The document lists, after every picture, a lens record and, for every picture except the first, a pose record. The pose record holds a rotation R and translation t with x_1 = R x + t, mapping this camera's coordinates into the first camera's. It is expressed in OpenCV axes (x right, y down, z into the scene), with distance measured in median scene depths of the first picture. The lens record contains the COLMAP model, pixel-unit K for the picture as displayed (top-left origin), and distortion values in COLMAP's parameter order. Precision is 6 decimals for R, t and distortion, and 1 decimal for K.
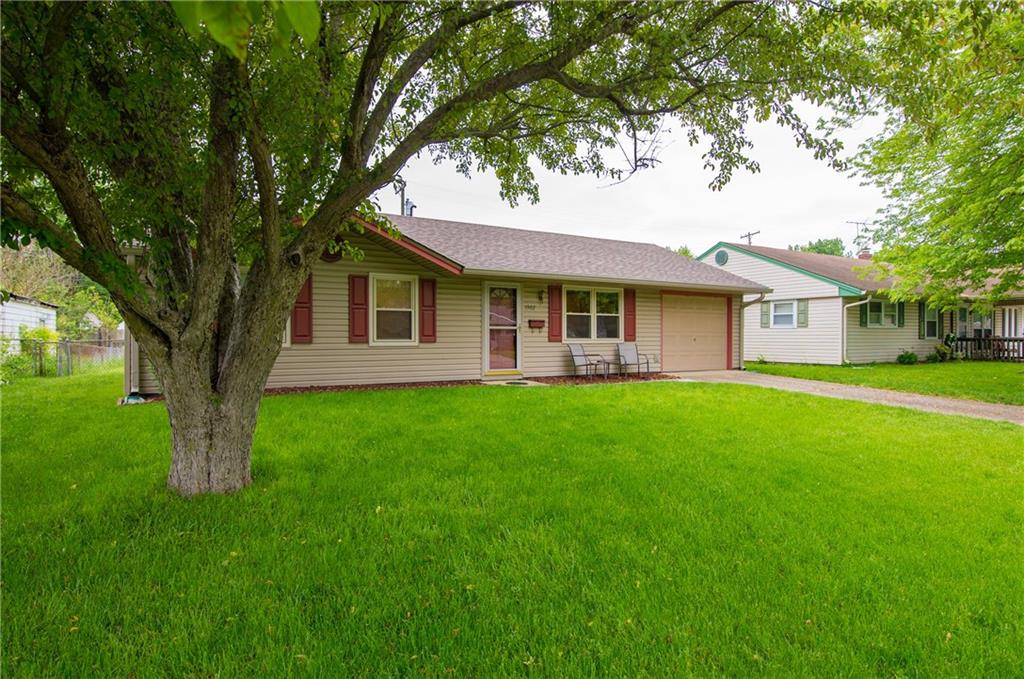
lens RADIAL K [[584.0, 0, 509.1], [0, 584.0, 337.4], [0, 0, 1]] dist [-0.015167, -0.000041]
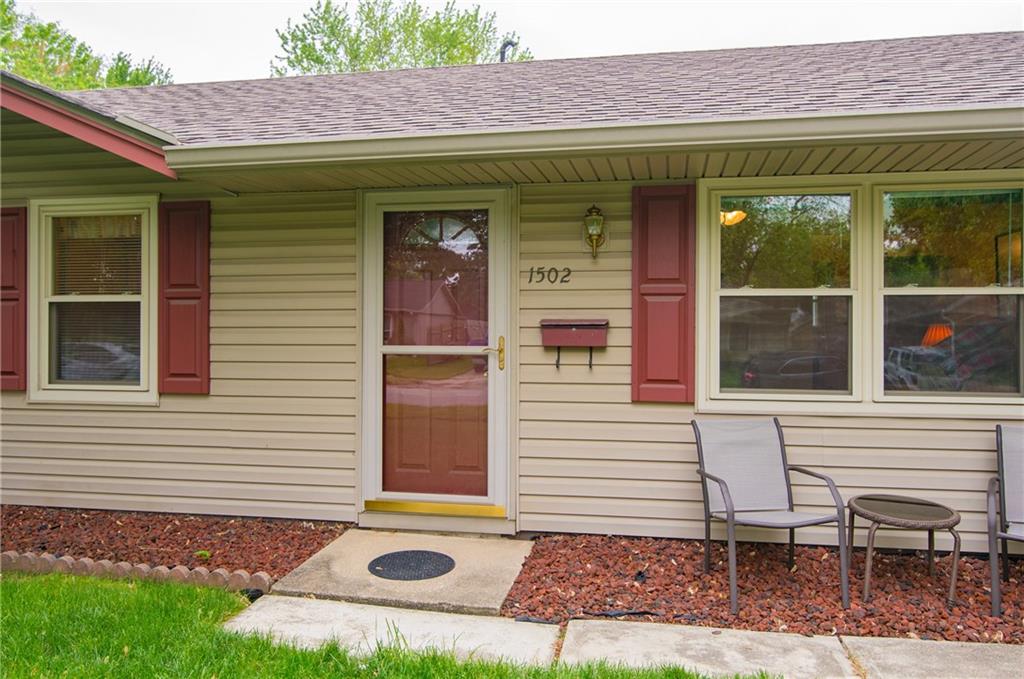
lens RADIAL K [[768.9, 0, 508.4], [0, 768.9, 343.8], [0, 0, 1]] dist [-0.008208, -0.002242]
pose [[0.748399, 0.013380, -0.663114, 0.260774], [-0.001126, 0.999821, 0.018904, -0.026291], [0.663248, -0.013401, 0.748280, 0.724554]]
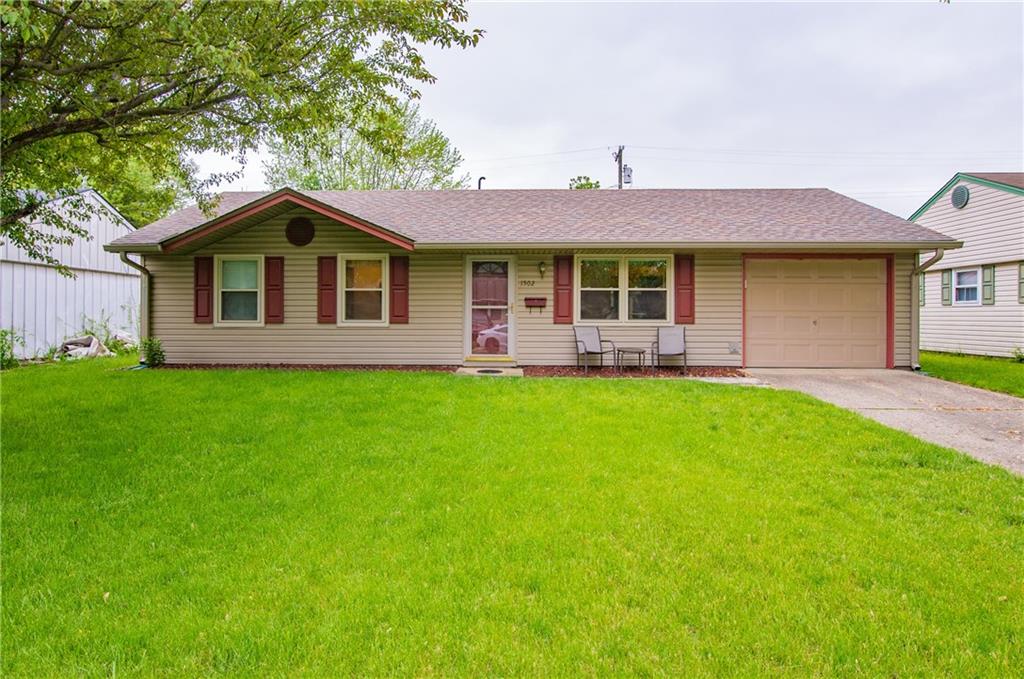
lens RADIAL K [[584.0, 0, 486.5], [0, 584.0, 339.8], [0, 0, 1]] dist [-0.015167, -0.000041]
pose [[0.833574, 0.023433, -0.551910, 0.459174], [-0.002736, 0.999263, 0.038294, -0.001297], [0.552401, -0.030411, 0.833024, 0.259941]]
